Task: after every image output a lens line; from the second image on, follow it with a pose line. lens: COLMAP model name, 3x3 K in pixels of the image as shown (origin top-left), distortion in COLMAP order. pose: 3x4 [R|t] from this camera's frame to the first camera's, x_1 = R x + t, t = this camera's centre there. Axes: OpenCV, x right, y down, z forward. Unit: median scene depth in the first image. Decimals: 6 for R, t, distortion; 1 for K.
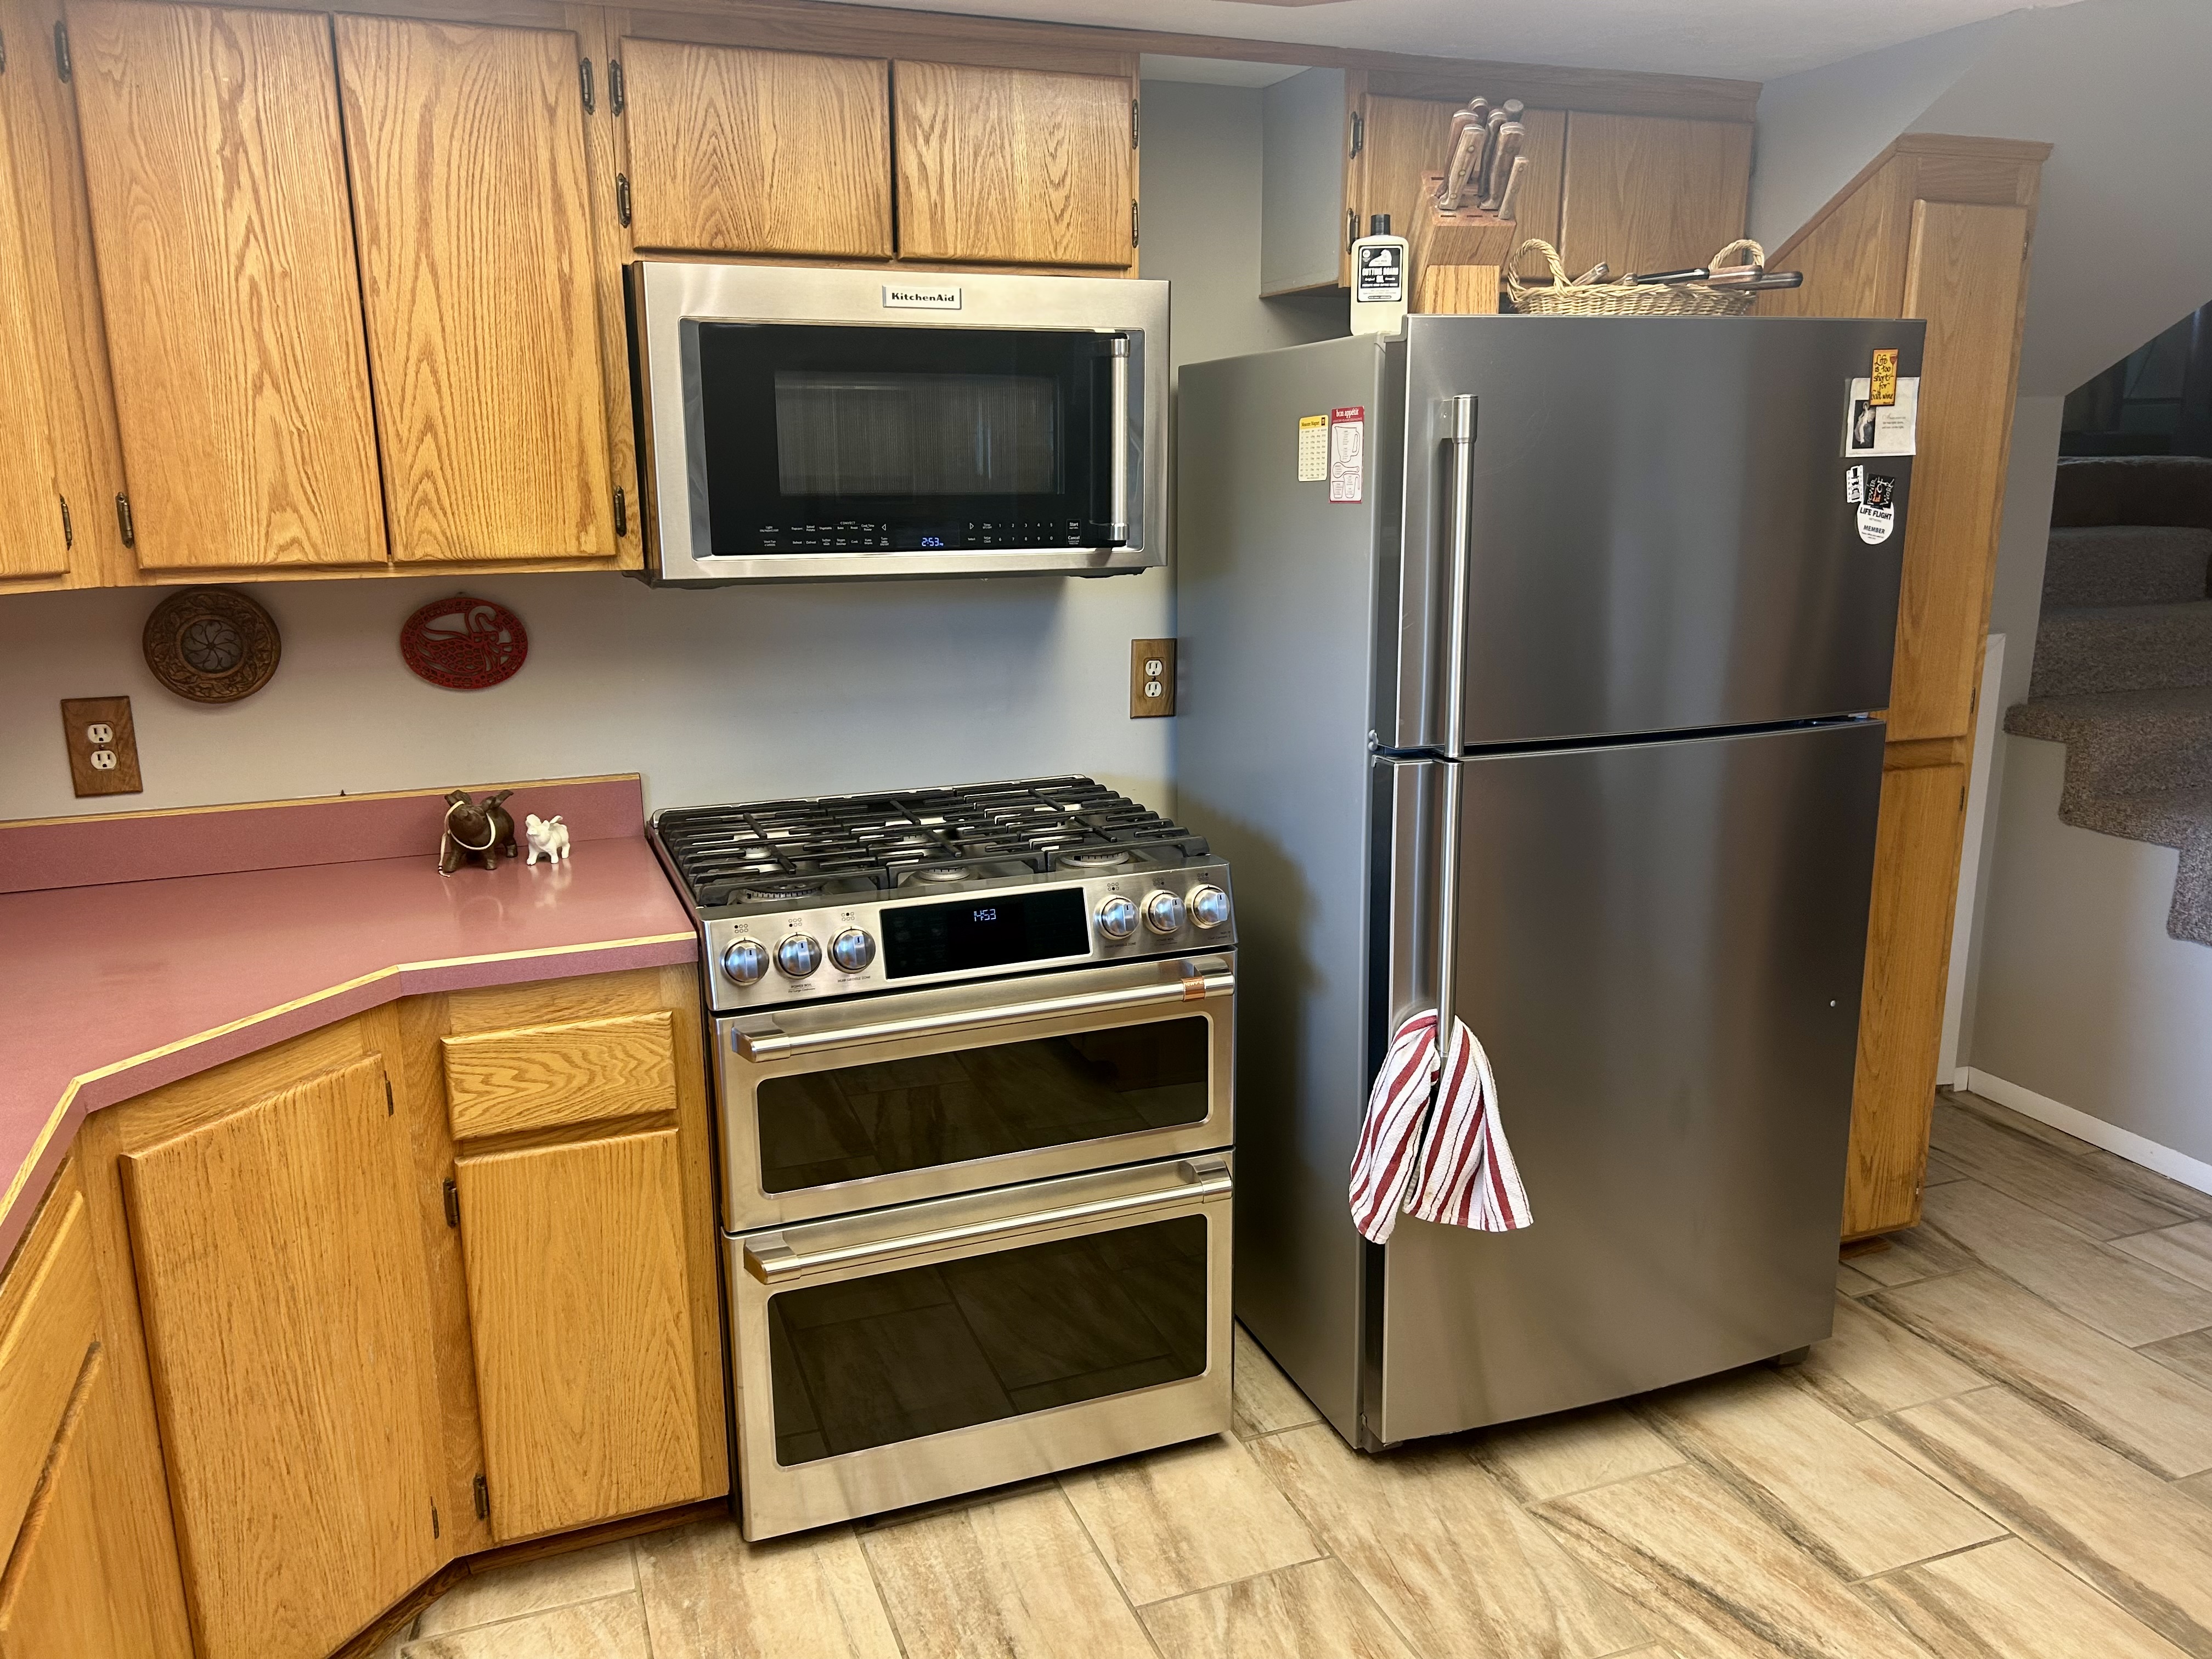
lens RADIAL K [[1663.5, 0, 1106.1], [0, 1663.5, 832.4], [0, 0, 1]] dist [0.057015, -0.063975]
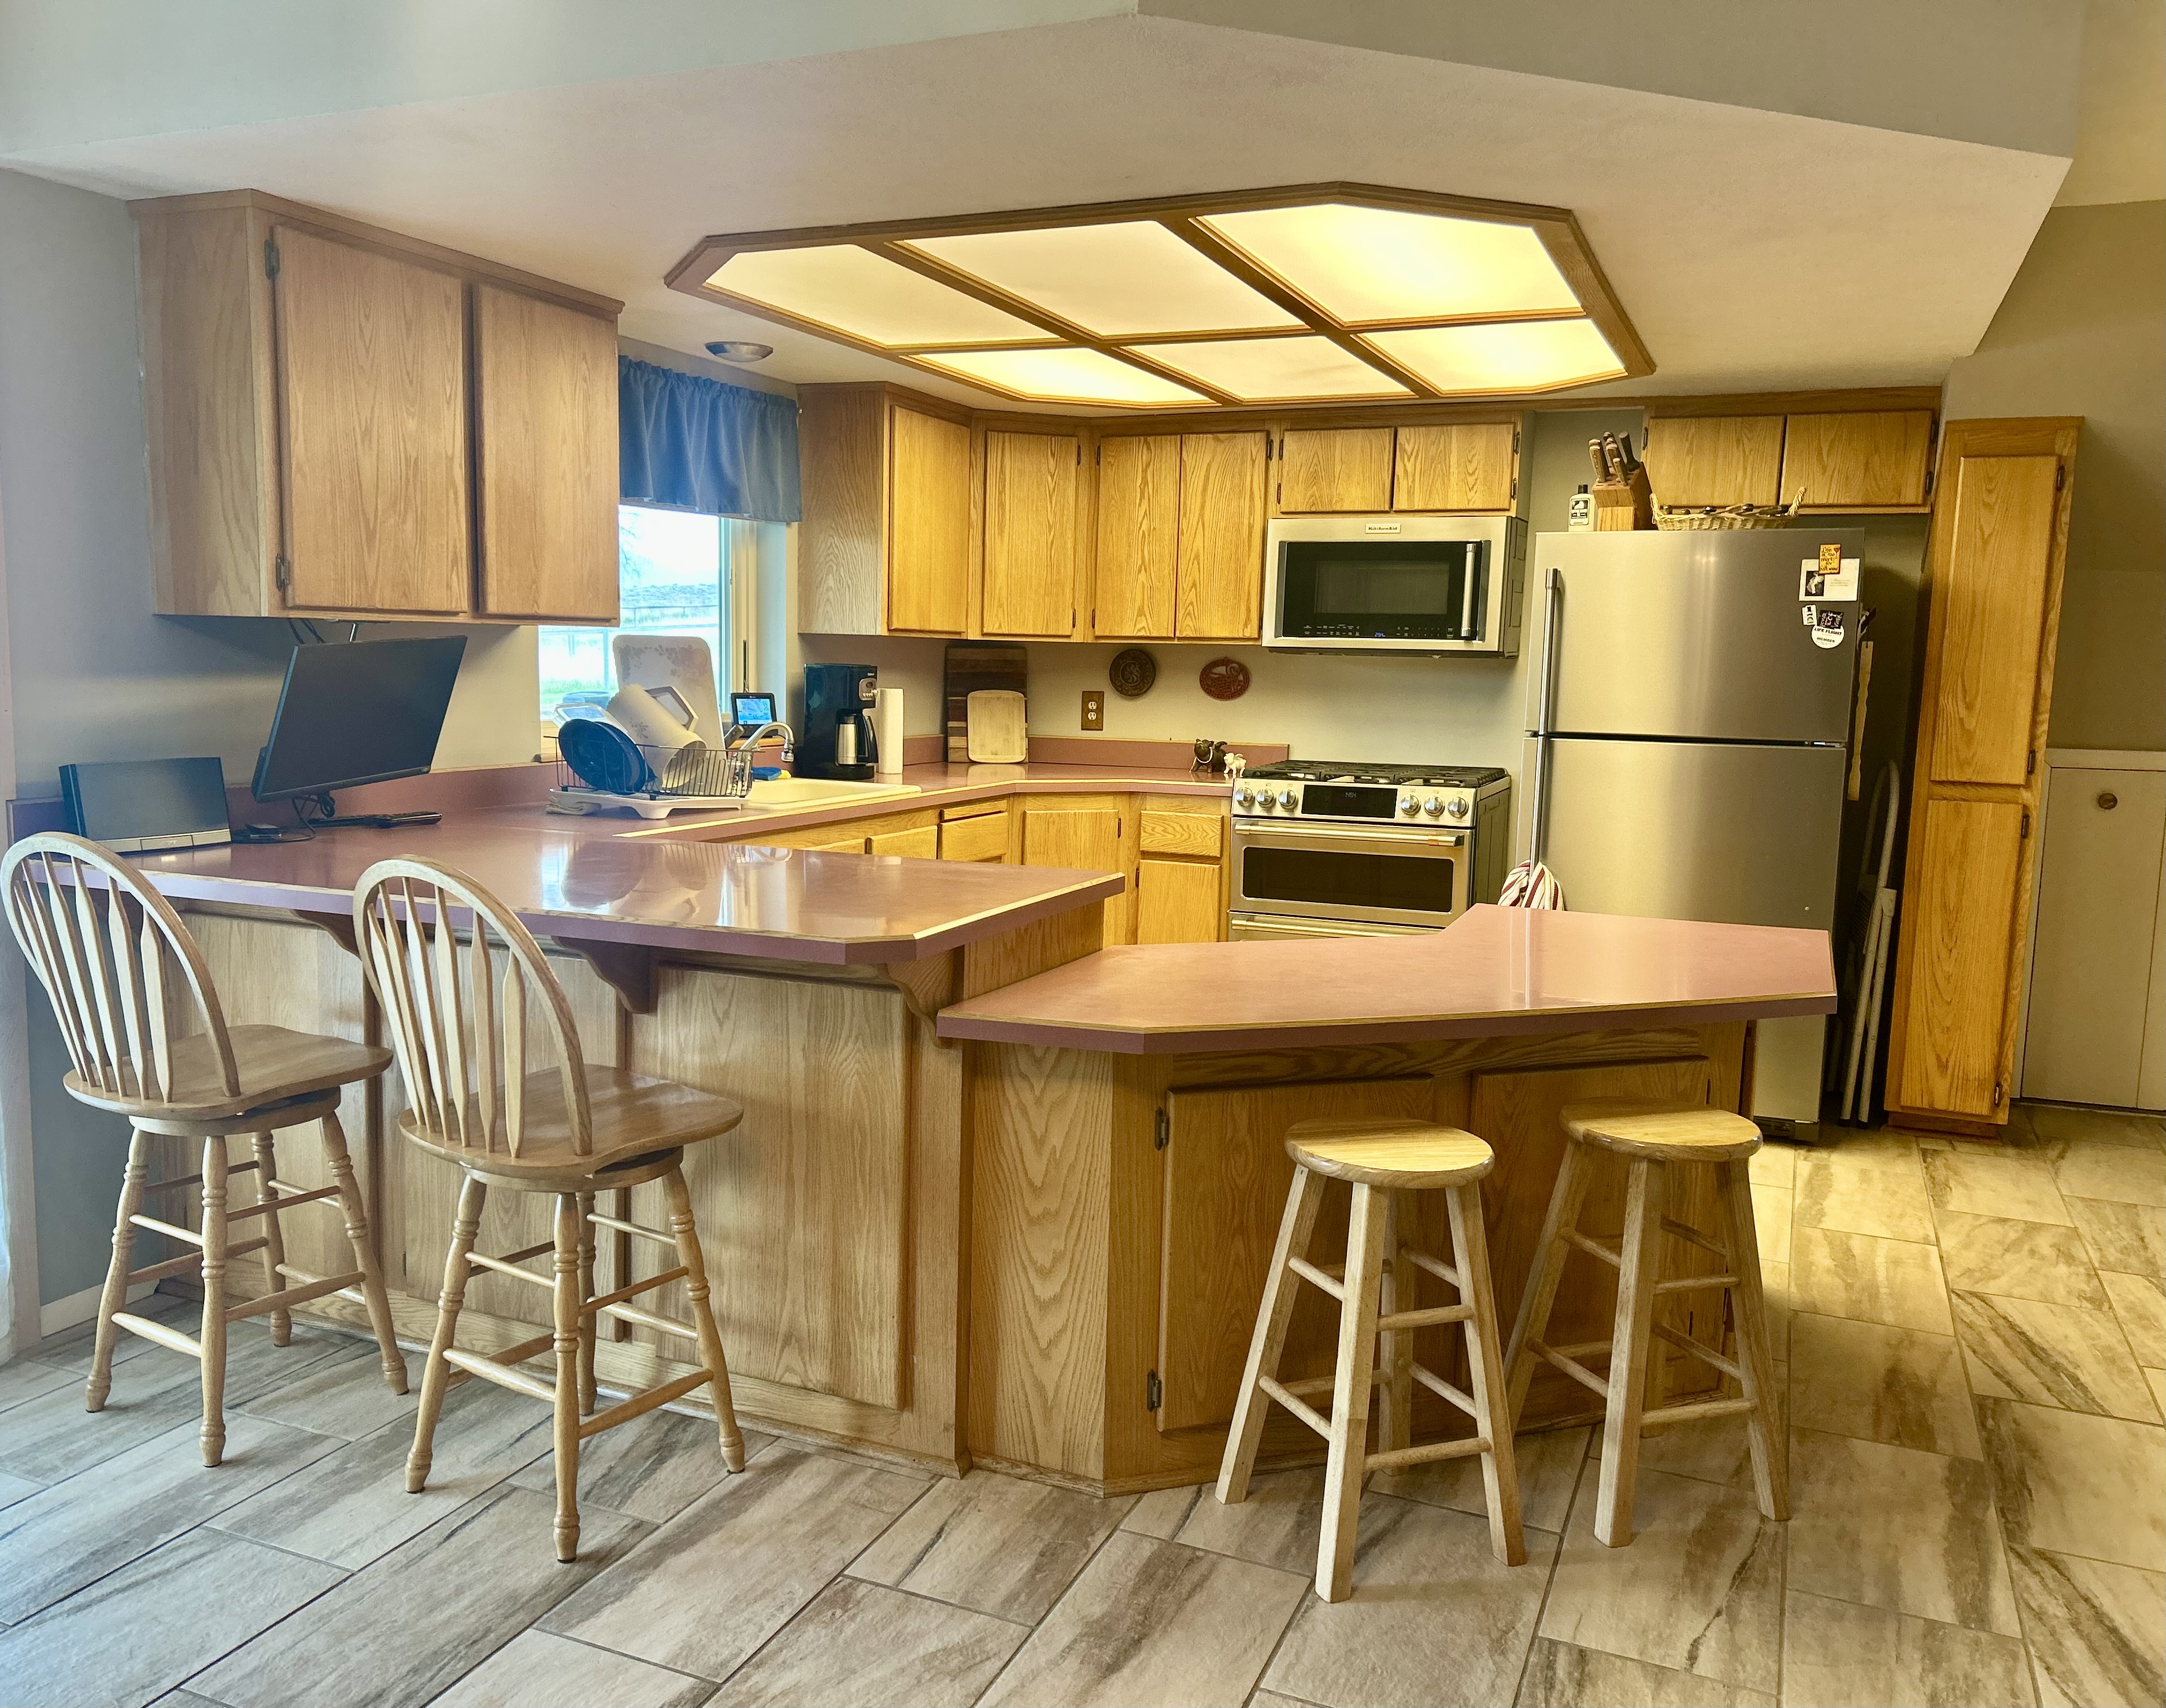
lens RADIAL K [[1758.3, 0, 1074.7], [0, 1758.3, 866.0], [0, 0, 1]] dist [0.007397, -0.002043]
pose [[0.724271, 0.106269, -0.681277, 1.245320], [-0.176341, 0.983741, -0.034021, 0.281314], [0.666585, 0.144777, 0.731235, -0.944610]]
